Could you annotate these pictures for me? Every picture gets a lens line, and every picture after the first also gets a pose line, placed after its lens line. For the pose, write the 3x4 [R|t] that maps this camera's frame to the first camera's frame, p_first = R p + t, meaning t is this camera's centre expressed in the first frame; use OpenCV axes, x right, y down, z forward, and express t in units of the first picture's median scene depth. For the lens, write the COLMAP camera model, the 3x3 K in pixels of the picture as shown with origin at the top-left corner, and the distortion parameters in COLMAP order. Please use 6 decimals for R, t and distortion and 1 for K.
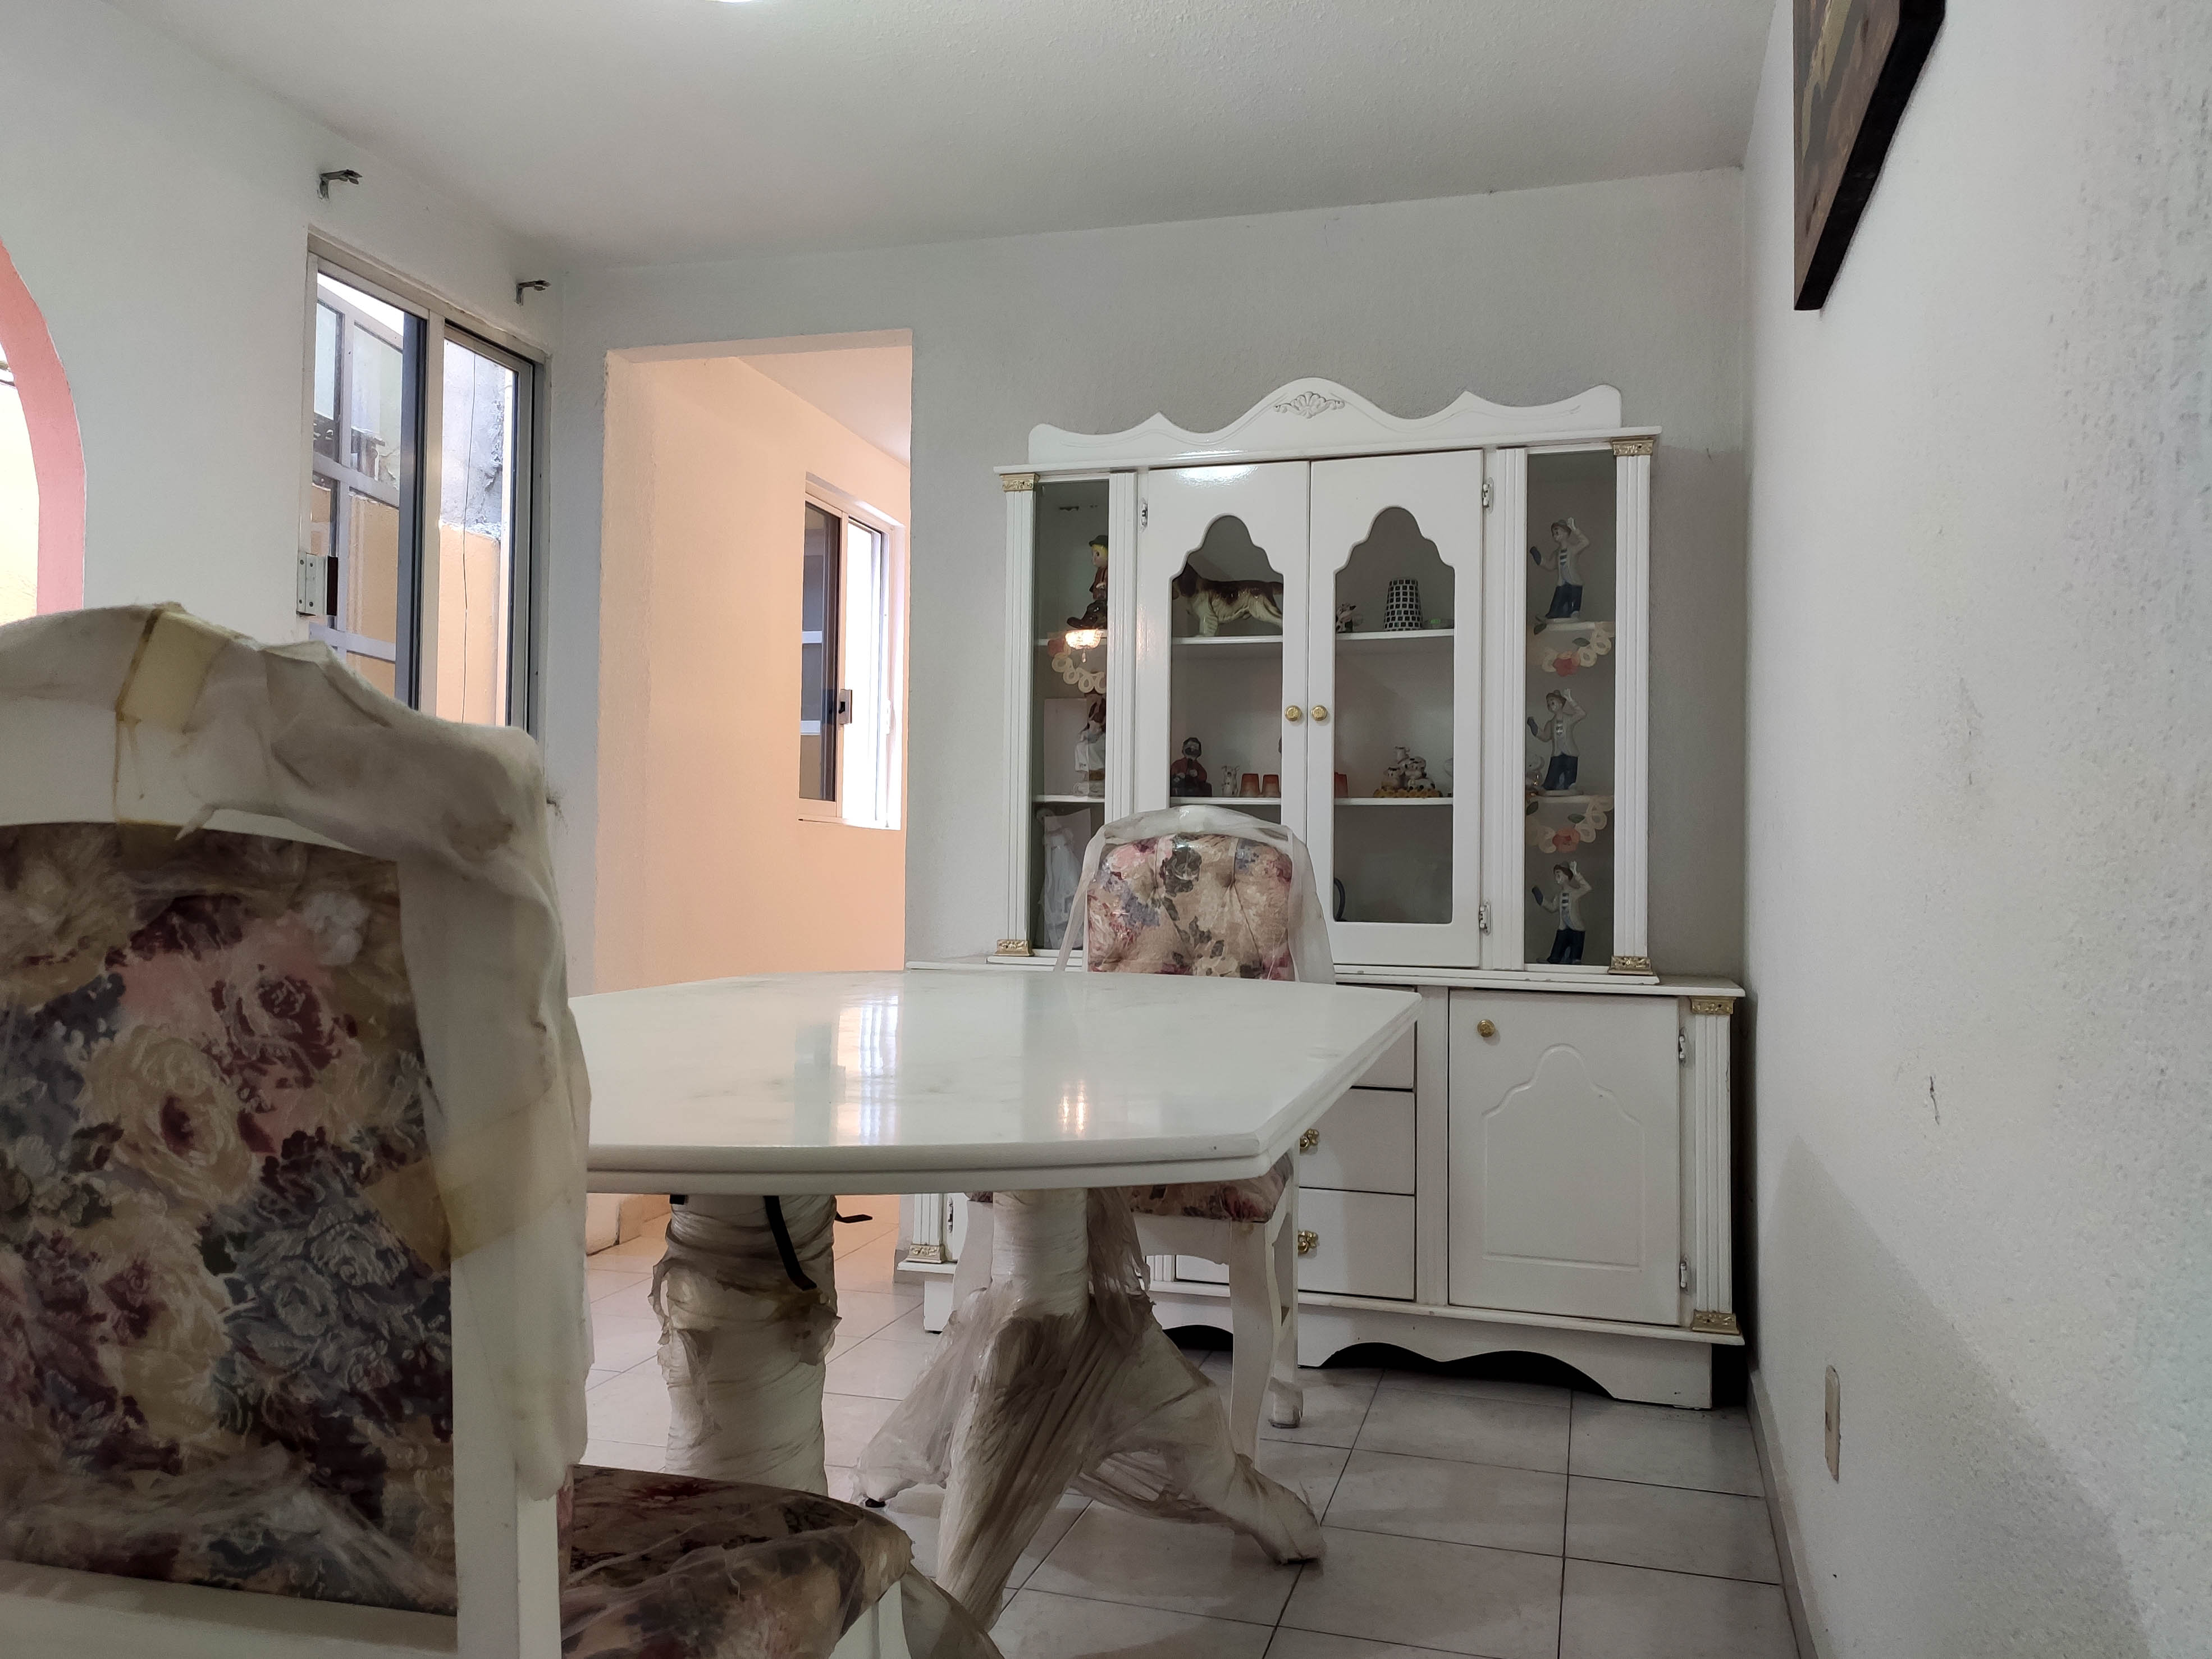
lens RADIAL K [[1721.4, 0, 1106.0], [0, 1721.4, 829.5], [0, 0, 1]] dist [0.036392, -0.009100]
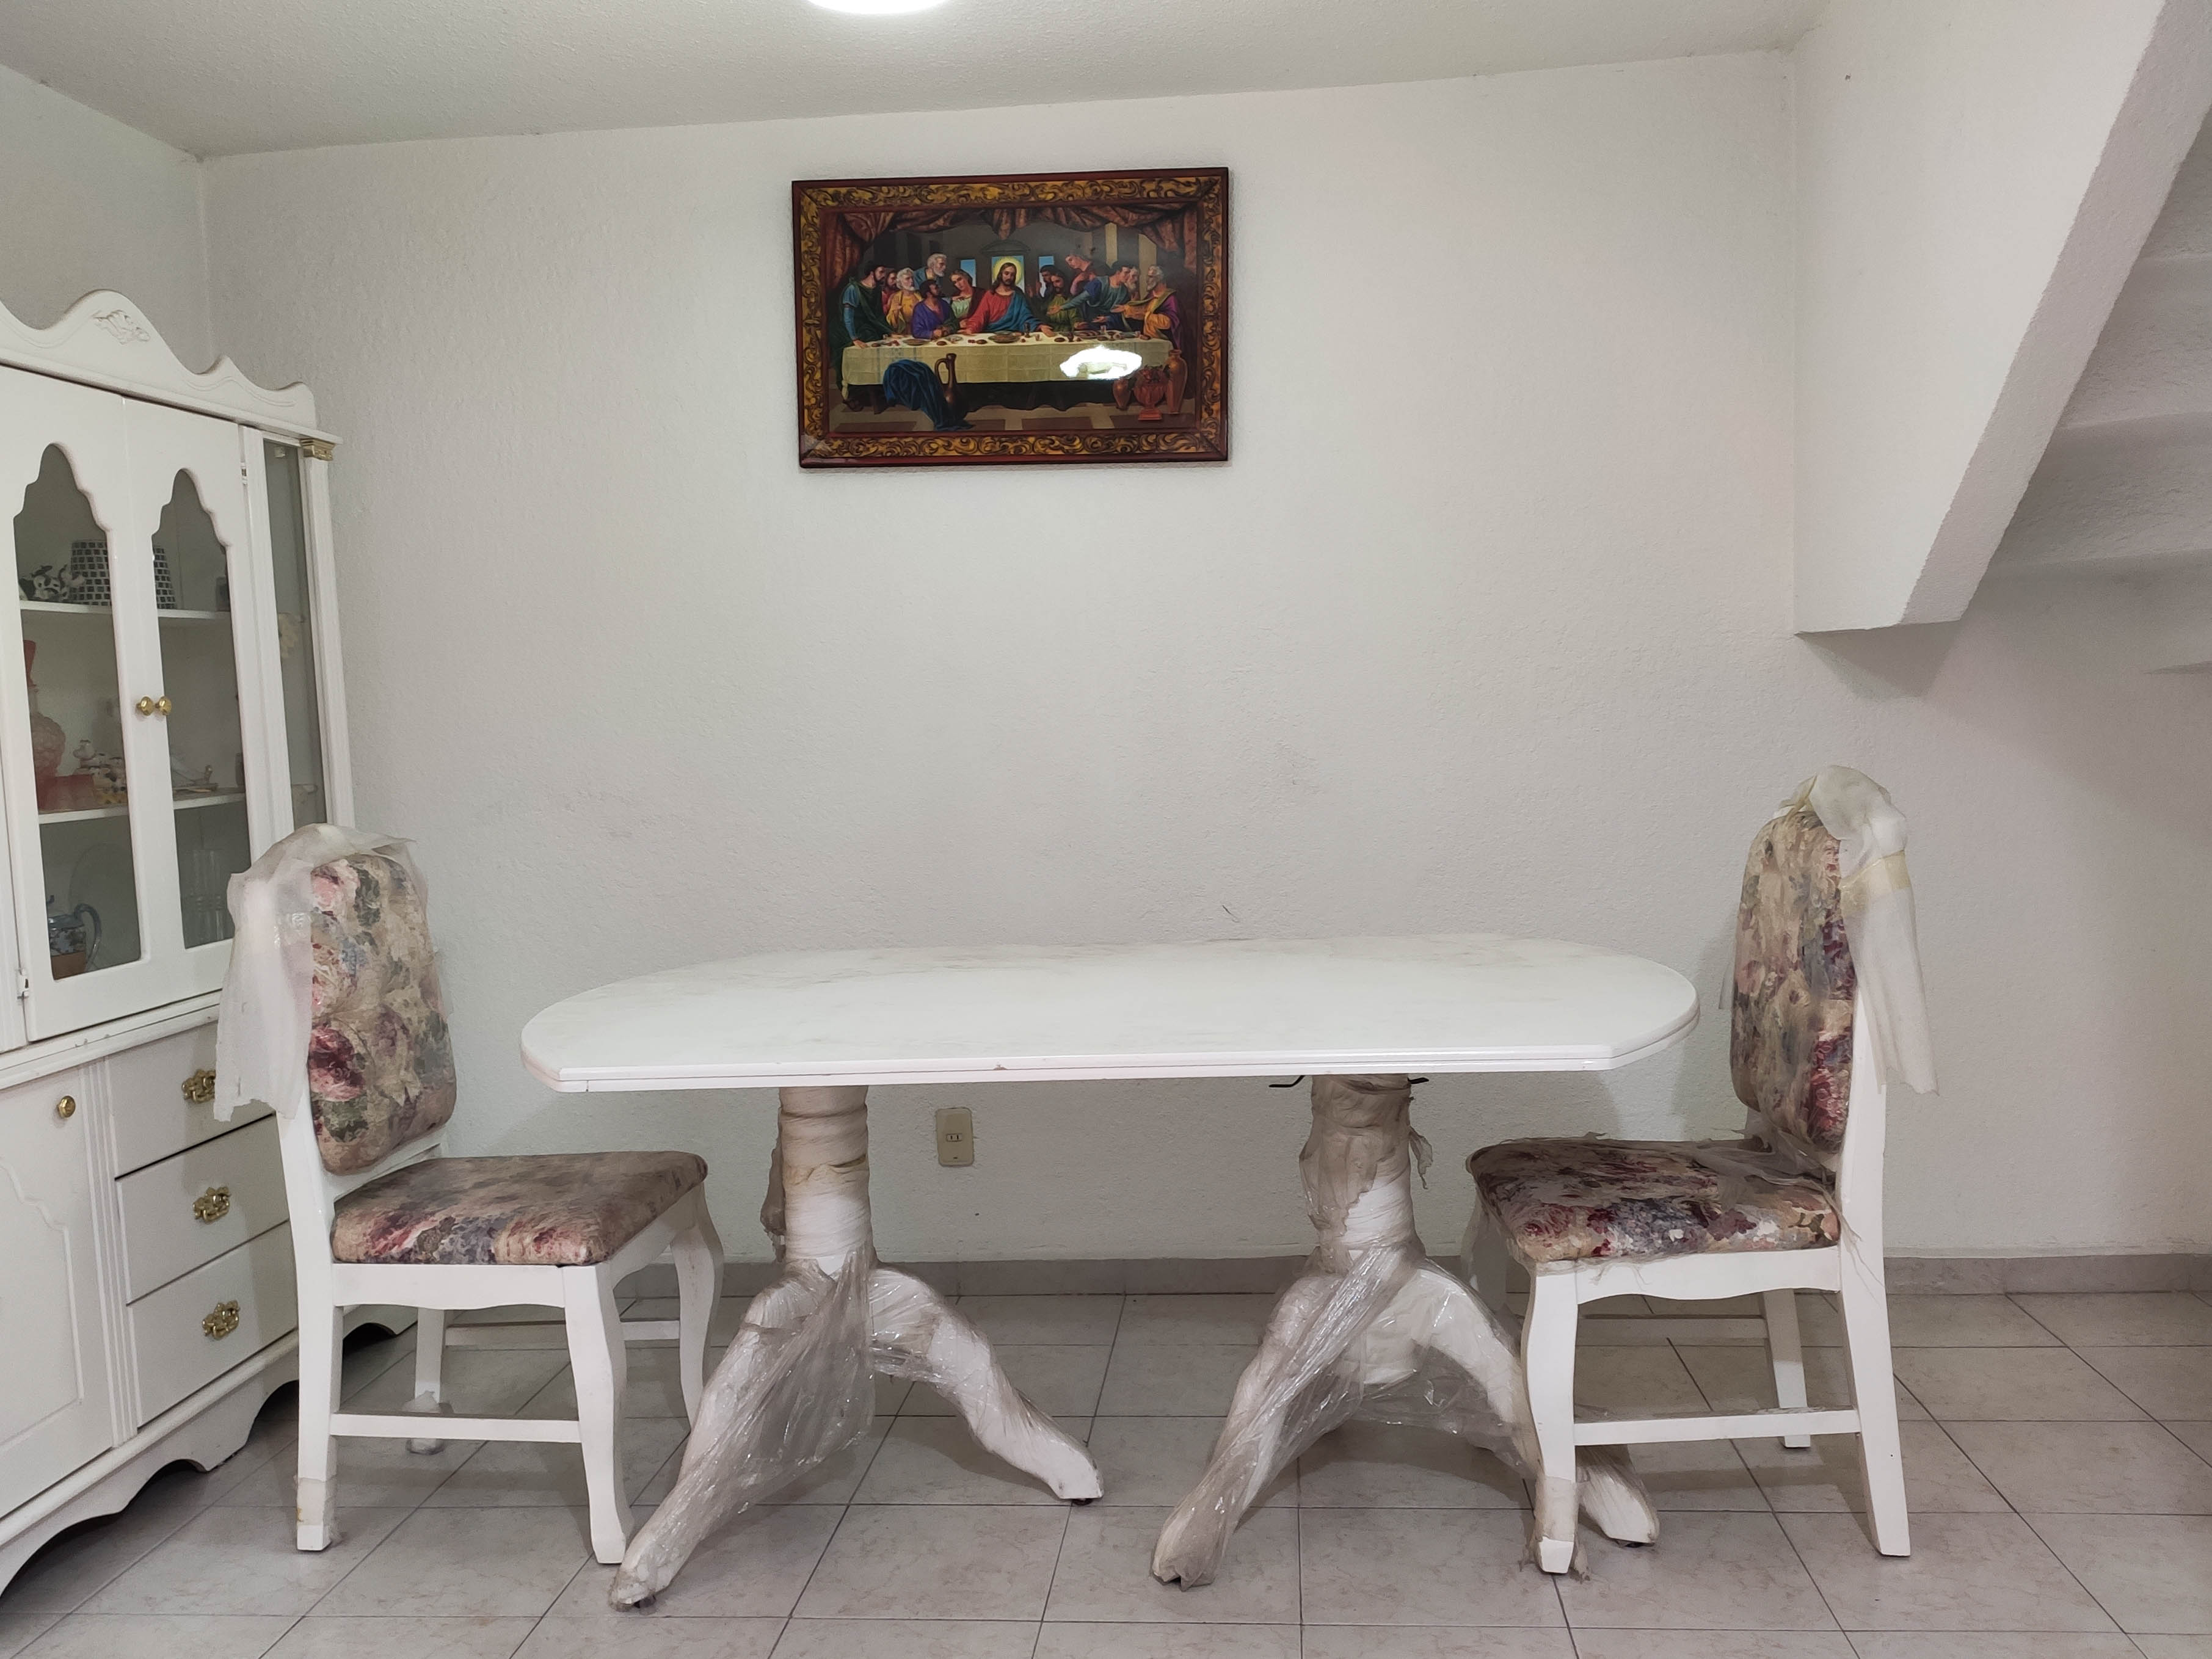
lens RADIAL K [[1721.2, 0, 1106.0], [0, 1721.2, 829.5], [0, 0, 1]] dist [0.036392, -0.009100]
pose [[-0.168585, -0.081703, 0.982295, -0.811704], [0.015636, 0.996212, 0.085544, -0.074698], [-0.985563, 0.029781, -0.166669, 0.704322]]
